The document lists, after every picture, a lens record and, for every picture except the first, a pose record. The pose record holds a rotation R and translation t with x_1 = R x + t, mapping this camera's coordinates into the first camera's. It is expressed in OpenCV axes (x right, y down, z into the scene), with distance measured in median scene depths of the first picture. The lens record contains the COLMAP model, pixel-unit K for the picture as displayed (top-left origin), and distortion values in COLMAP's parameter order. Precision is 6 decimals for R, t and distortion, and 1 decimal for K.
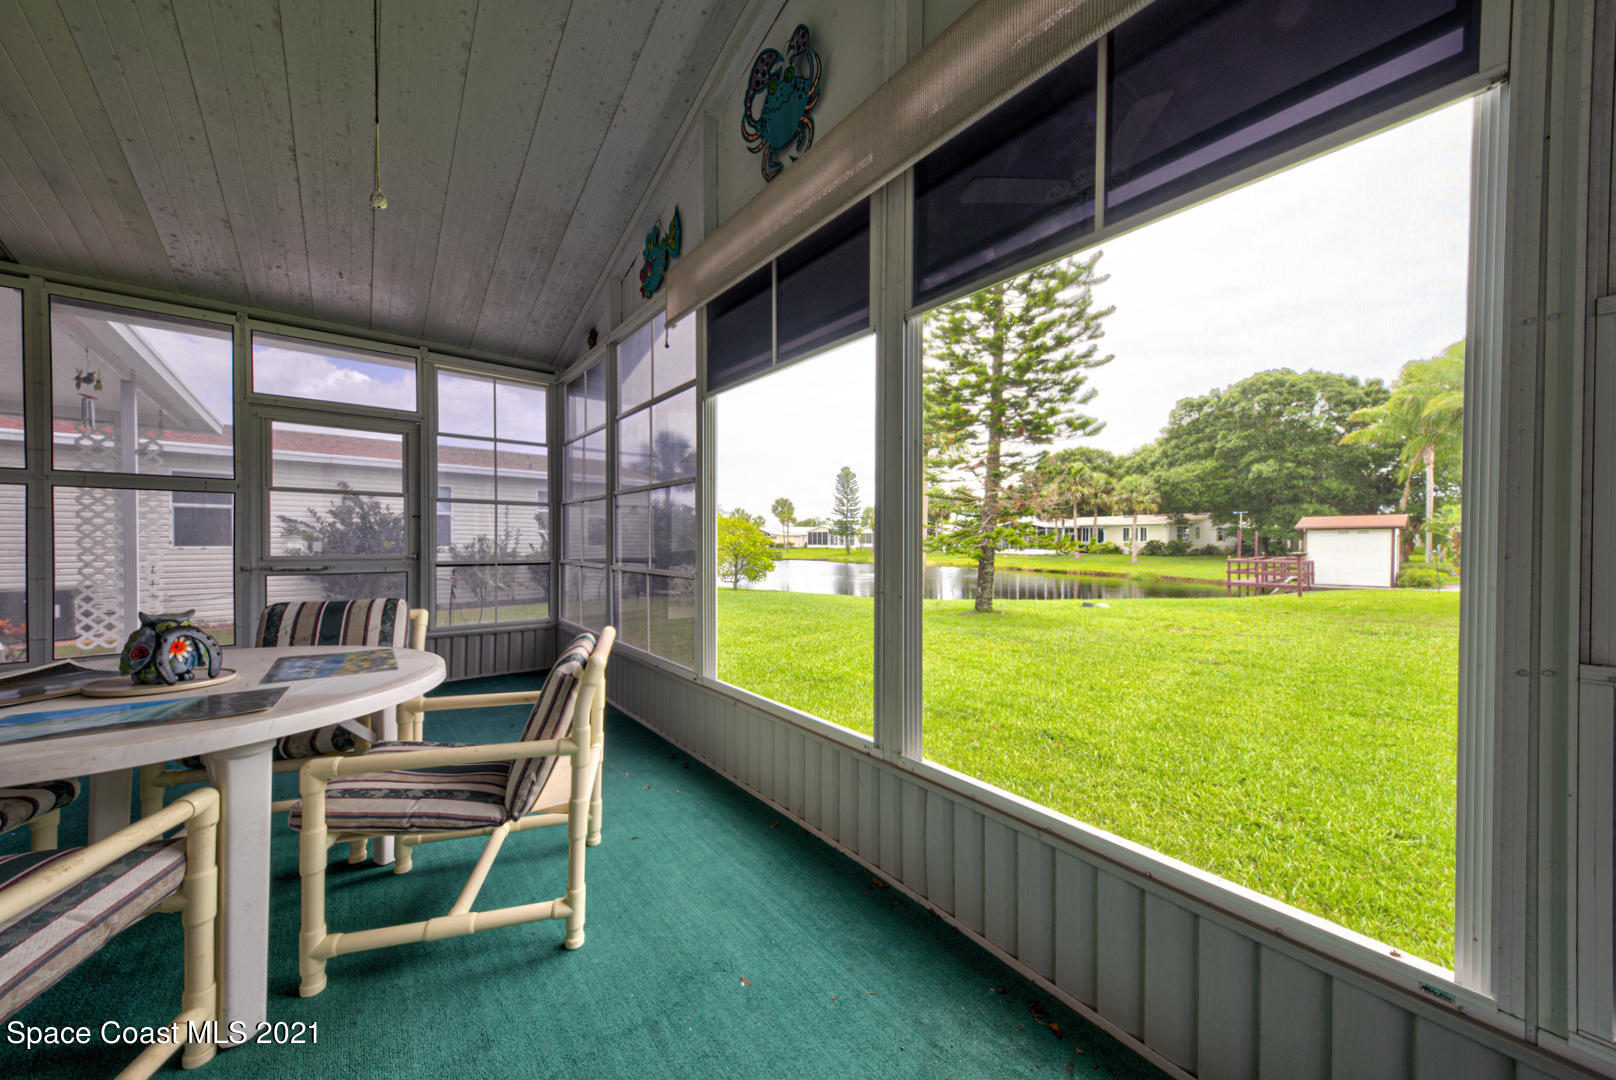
lens RADIAL K [[552.1, 0, 809.1], [0, 552.1, 543.6], [0, 0, 1]] dist [0.016317, -0.002952]
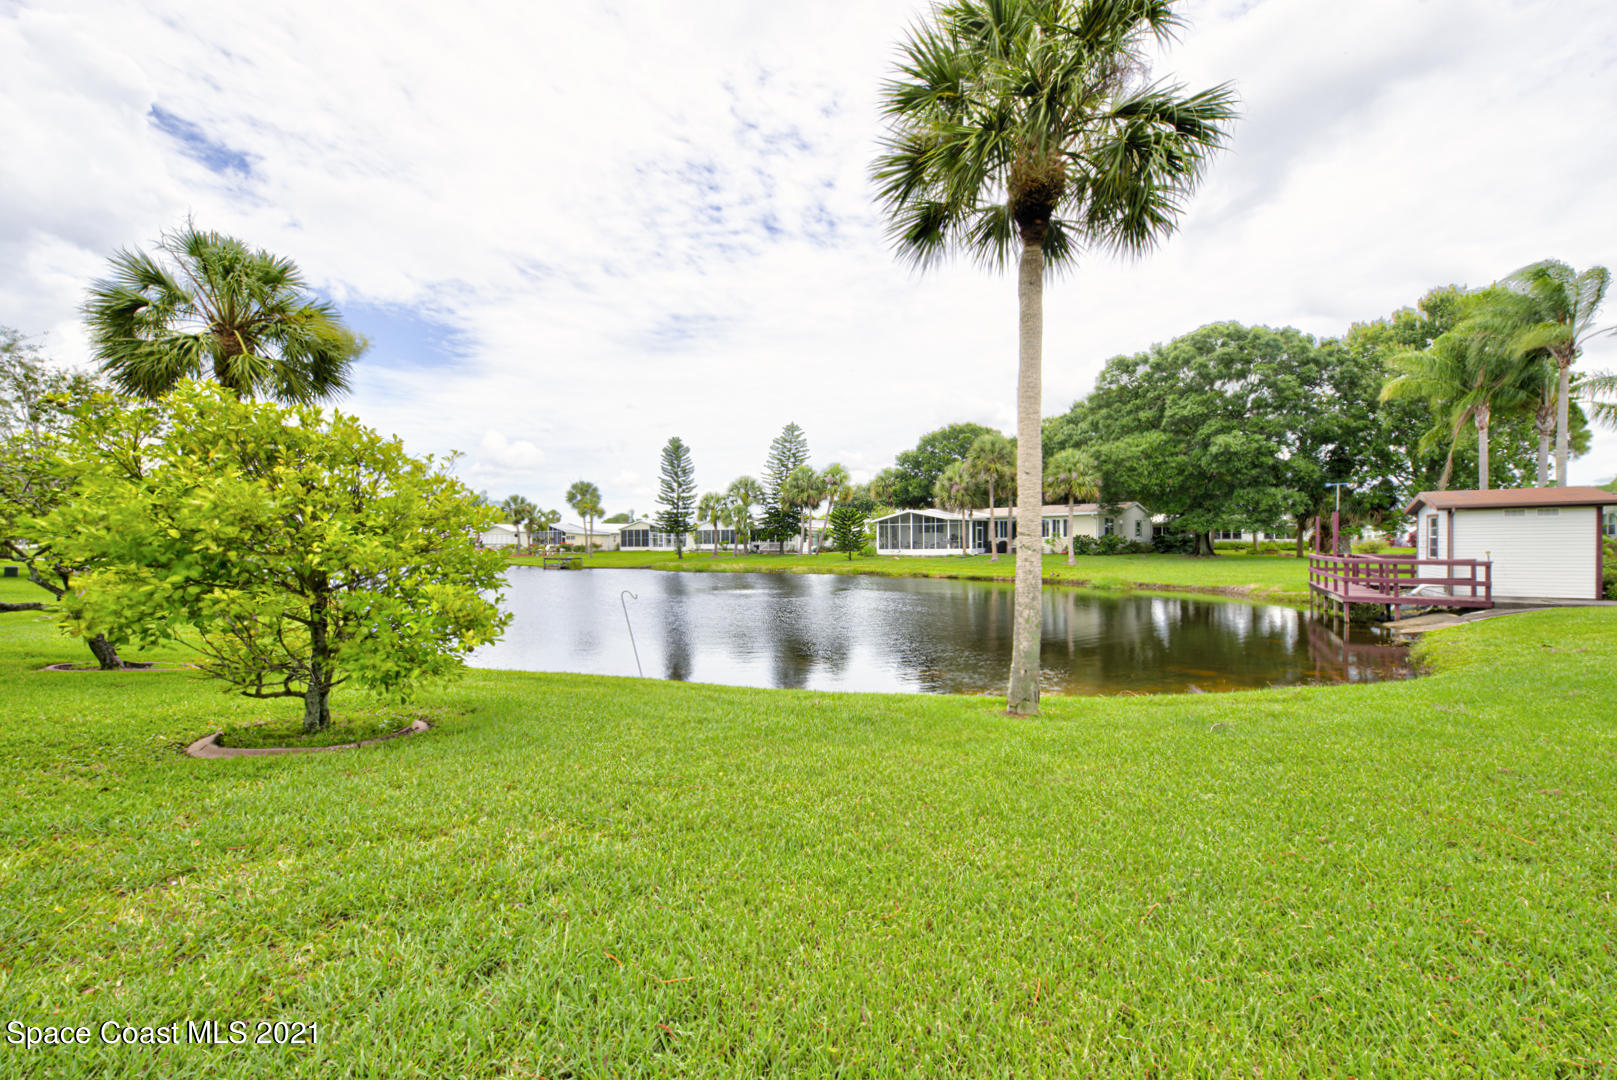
lens RADIAL K [[640.5, 0, 817.8], [0, 640.5, 546.4], [0, 0, 1]] dist [0.022979, 0.000197]
pose [[0.956016, -0.010402, 0.293131, -0.004437], [0.009885, 0.999946, 0.003245, 0.003335], [-0.293149, -0.000205, 0.956067, 0.239644]]
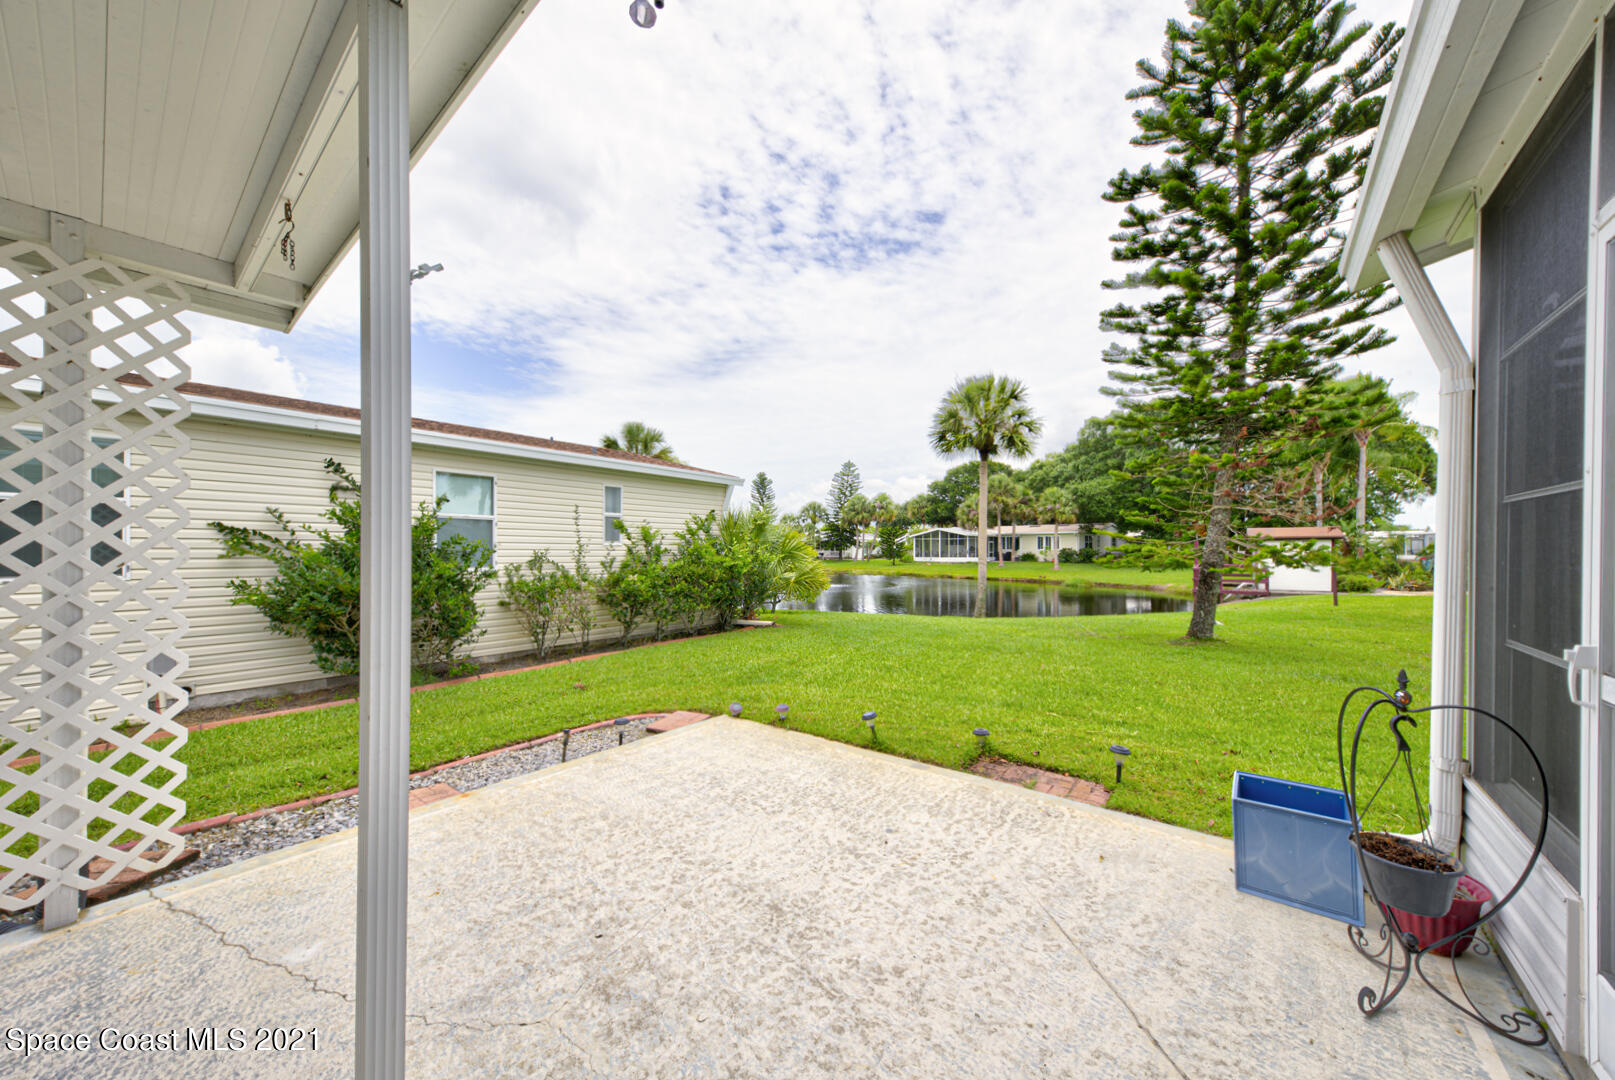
lens RADIAL K [[551.8, 0, 813.0], [0, 551.8, 545.8], [0, 0, 1]] dist [0.016317, -0.002952]
pose [[0.976501, -0.001291, 0.215508, -0.090071], [0.003260, 0.999956, -0.008784, -0.003007], [-0.215488, 0.009281, 0.976462, 0.059514]]
